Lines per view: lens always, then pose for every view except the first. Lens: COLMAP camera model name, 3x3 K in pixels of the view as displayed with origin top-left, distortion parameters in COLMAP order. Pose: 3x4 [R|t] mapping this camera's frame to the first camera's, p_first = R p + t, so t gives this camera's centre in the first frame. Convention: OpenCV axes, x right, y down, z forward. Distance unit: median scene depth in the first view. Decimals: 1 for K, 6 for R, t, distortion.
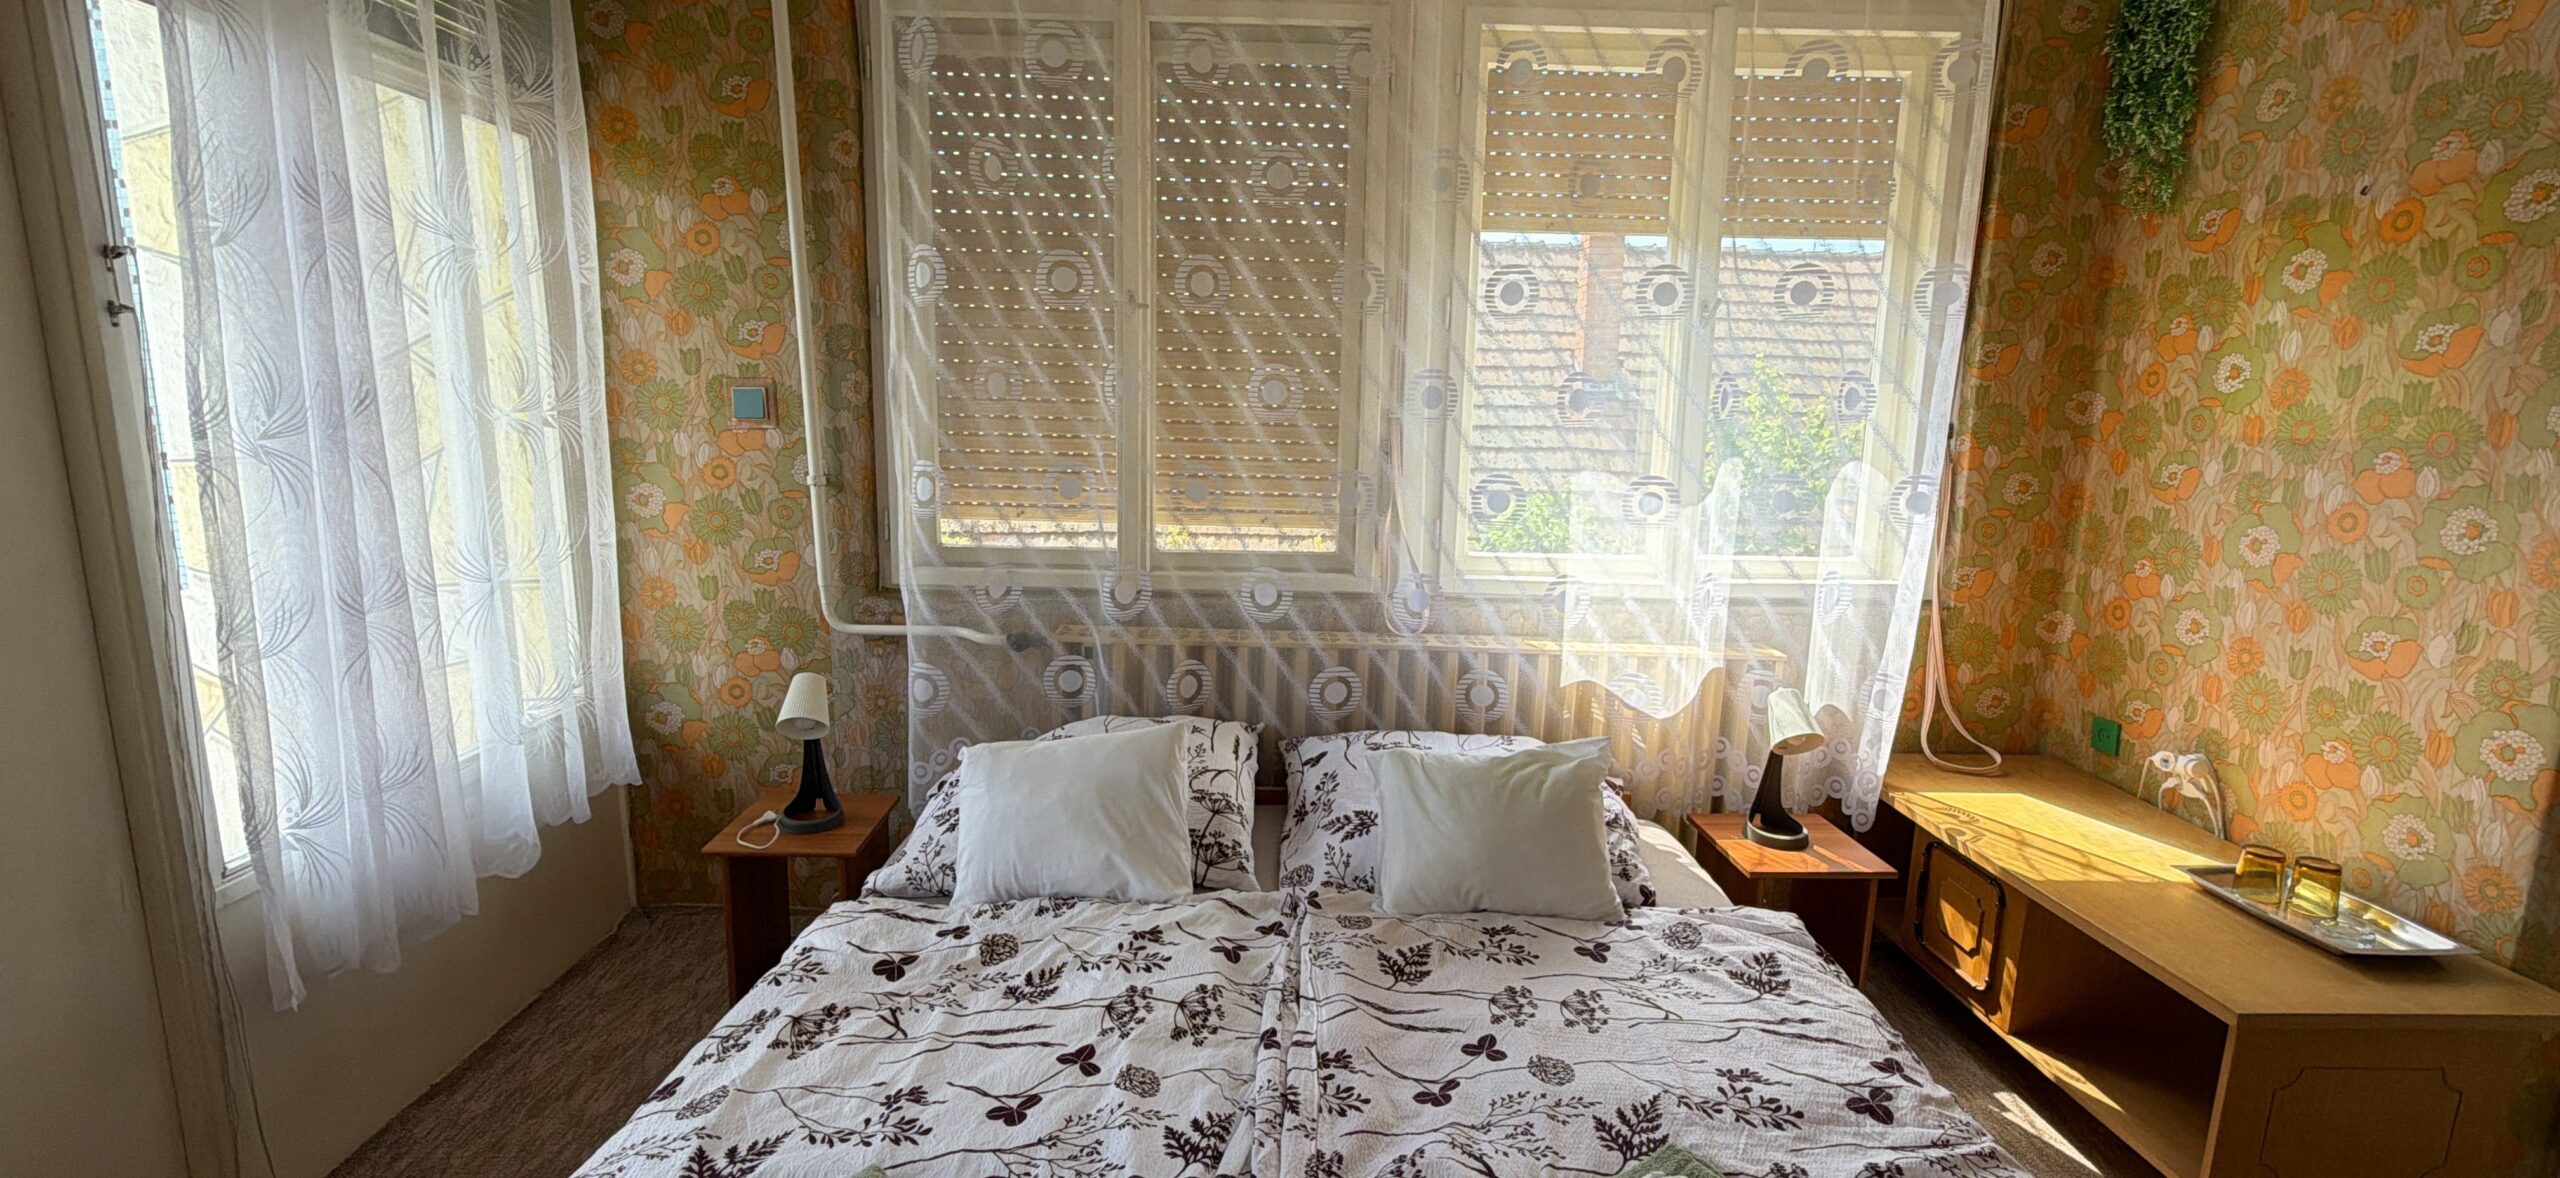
lens RADIAL K [[1162.7, 0, 1280.0], [0, 1162.7, 589.0], [0, 0, 1]] dist [-0.000770, 0.000518]
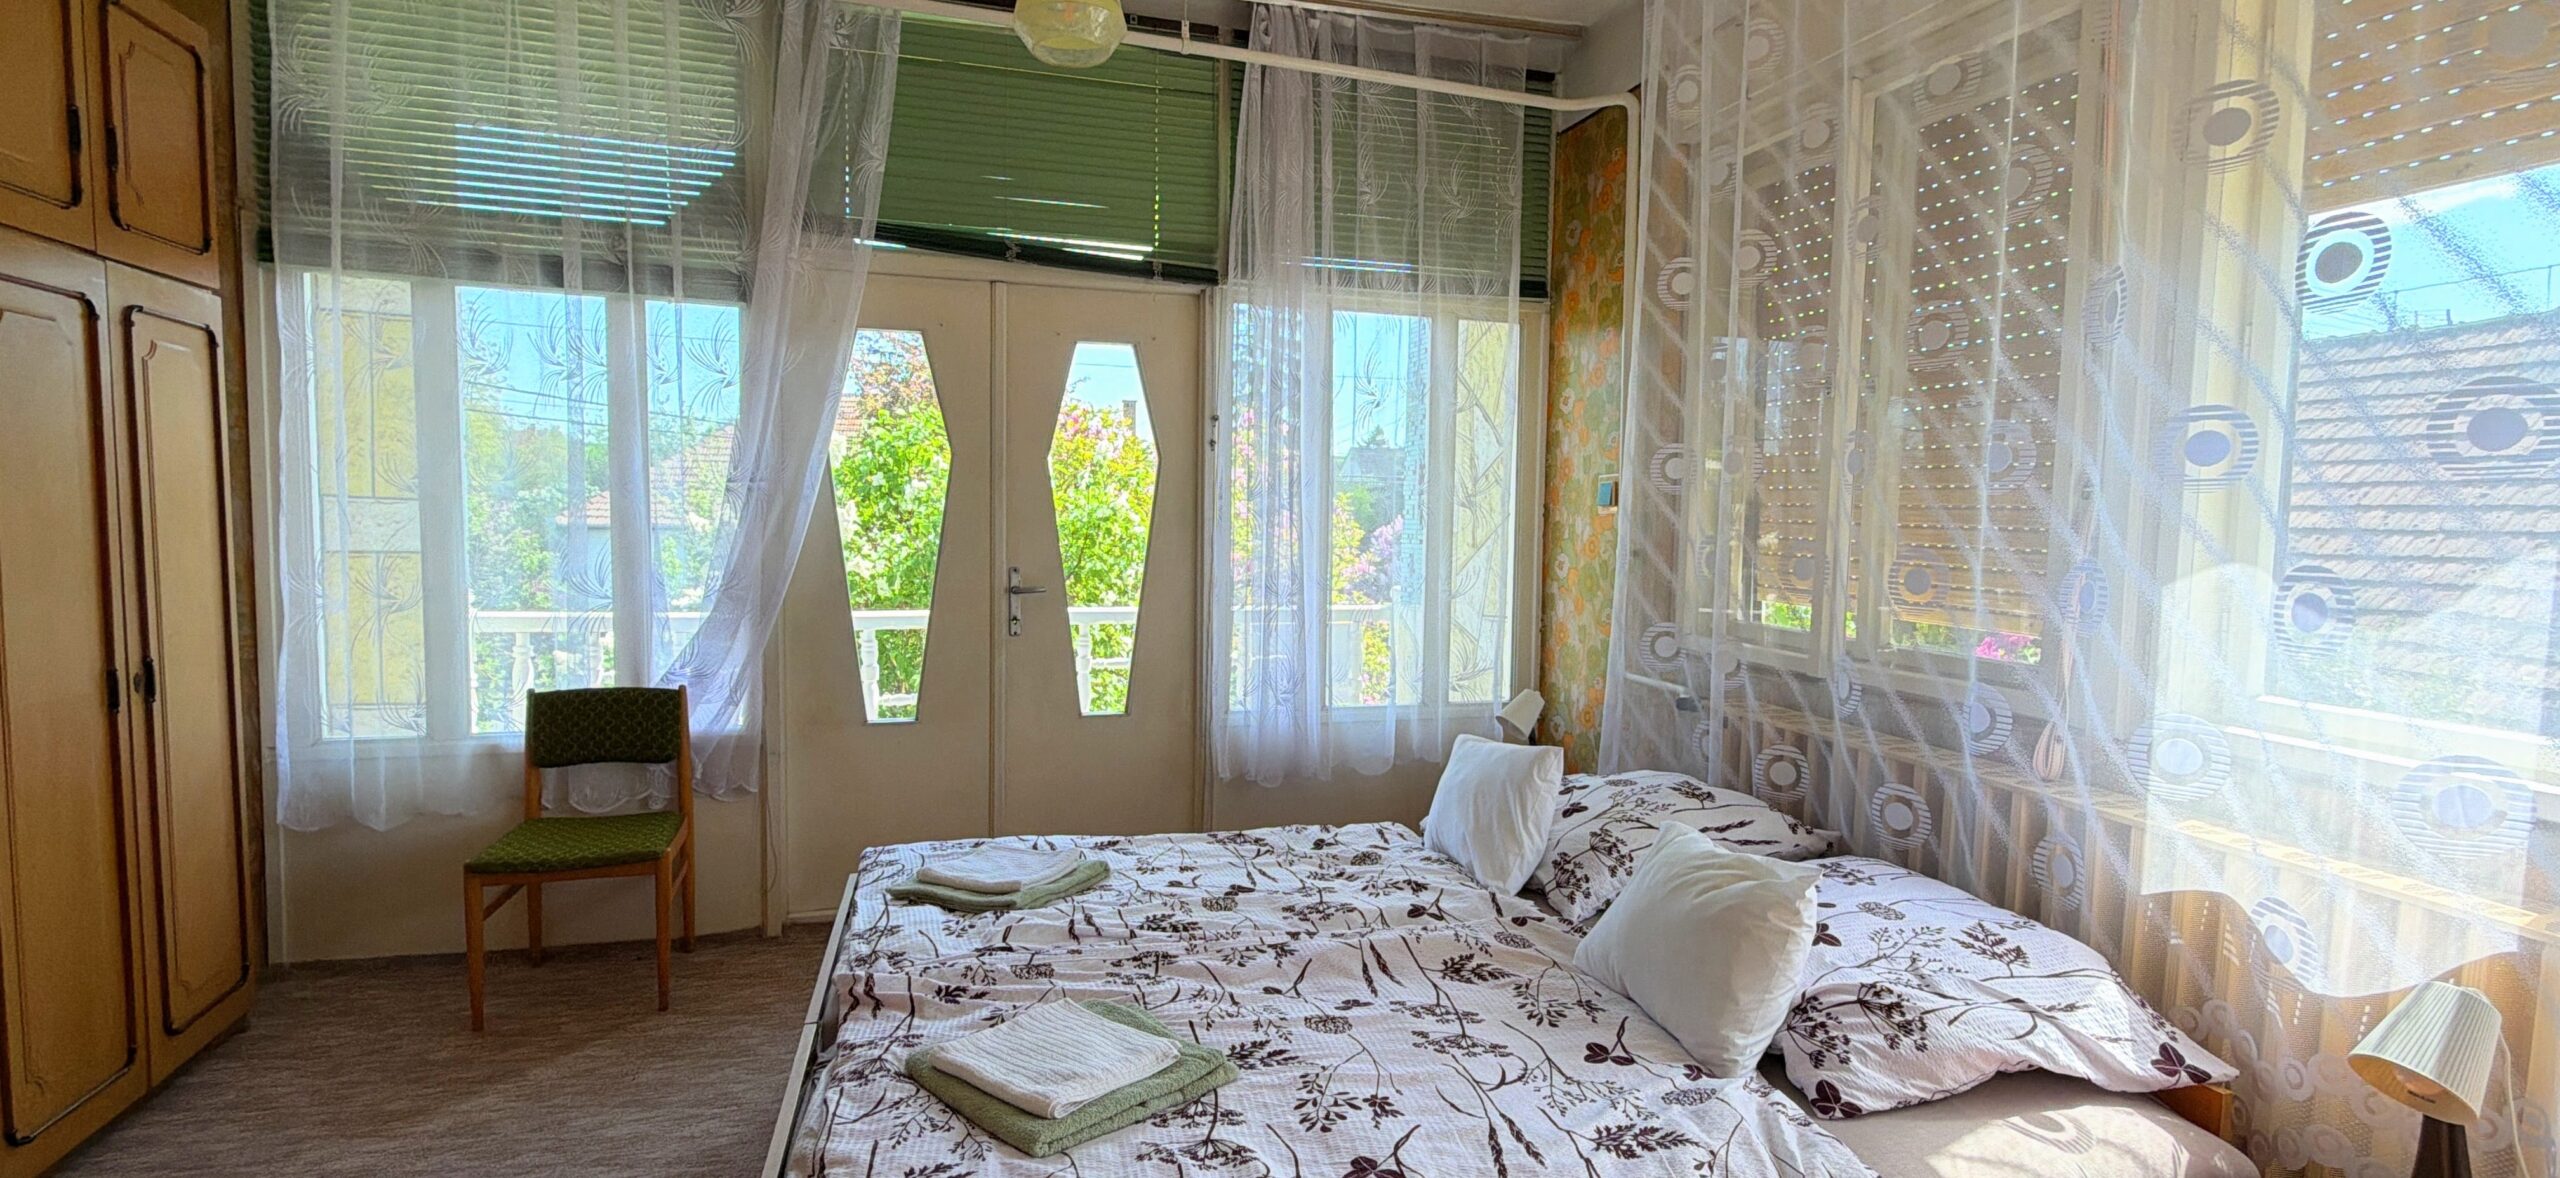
lens RADIAL K [[1162.7, 0, 1280.0], [0, 1162.7, 589.0], [0, 0, 1]] dist [-0.000770, 0.000518]
pose [[0.262956, 0.049860, -0.963519, 1.018817], [-0.175961, 0.984393, 0.002919, 0.007688], [0.948626, 0.168774, 0.267625, 0.471594]]
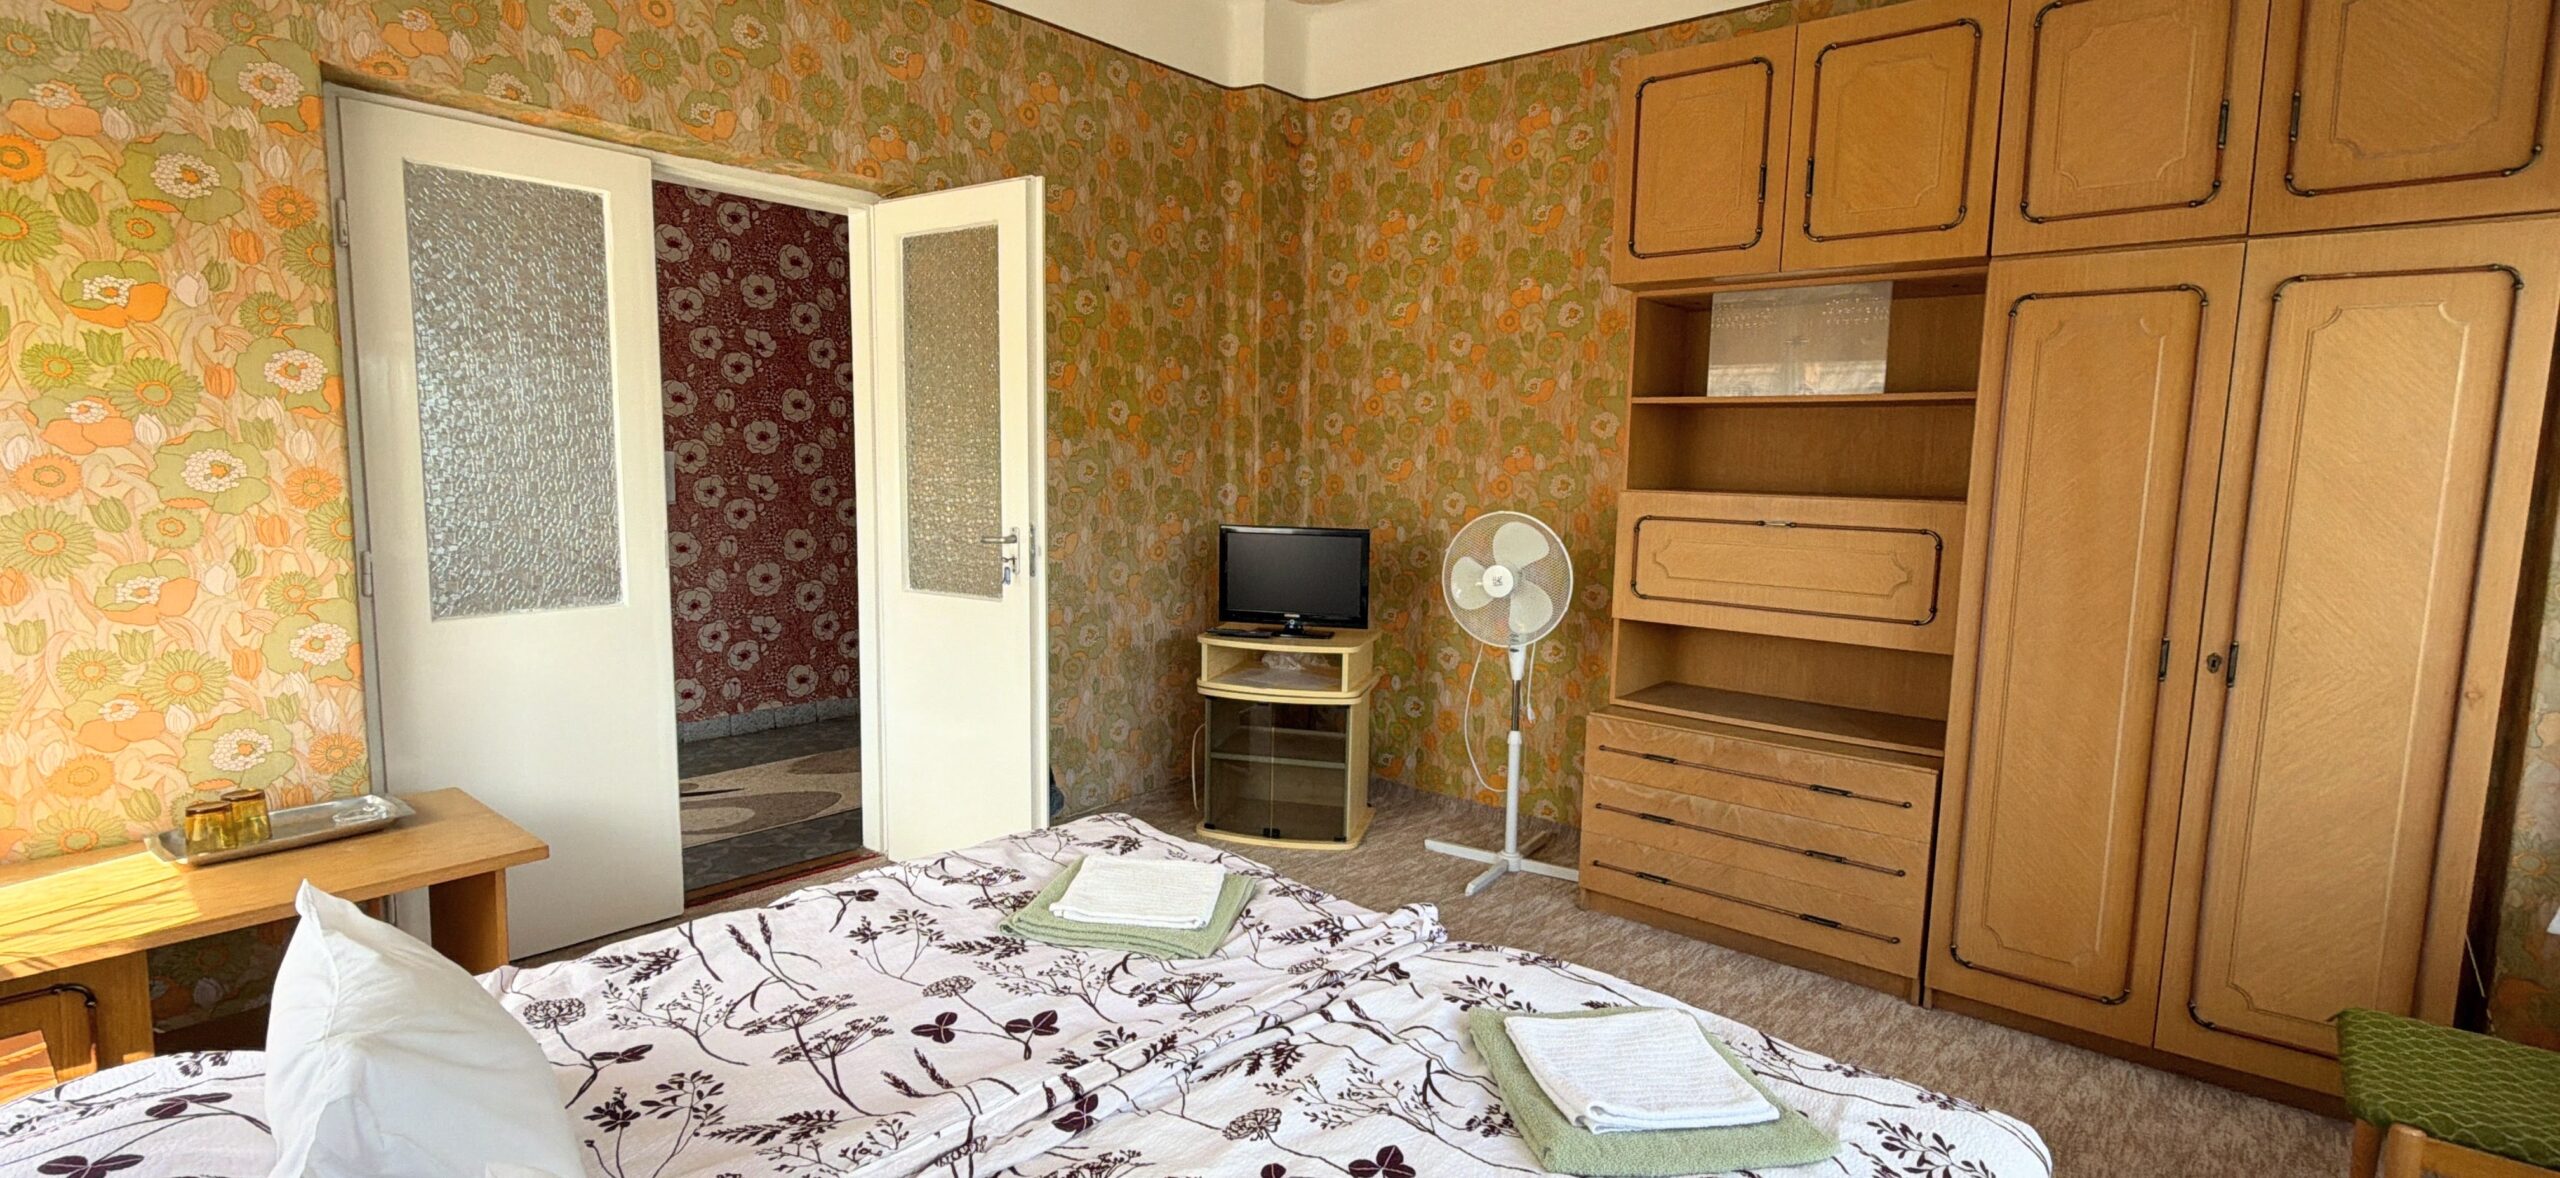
lens RADIAL K [[1162.7, 0, 1280.0], [0, 1162.7, 589.0], [0, 0, 1]] dist [-0.000770, 0.000518]
pose [[-0.739105, -0.109135, 0.664691, -0.523650], [0.080289, 0.965479, 0.247798, -0.140249], [-0.668788, 0.236516, -0.704828, 1.168568]]
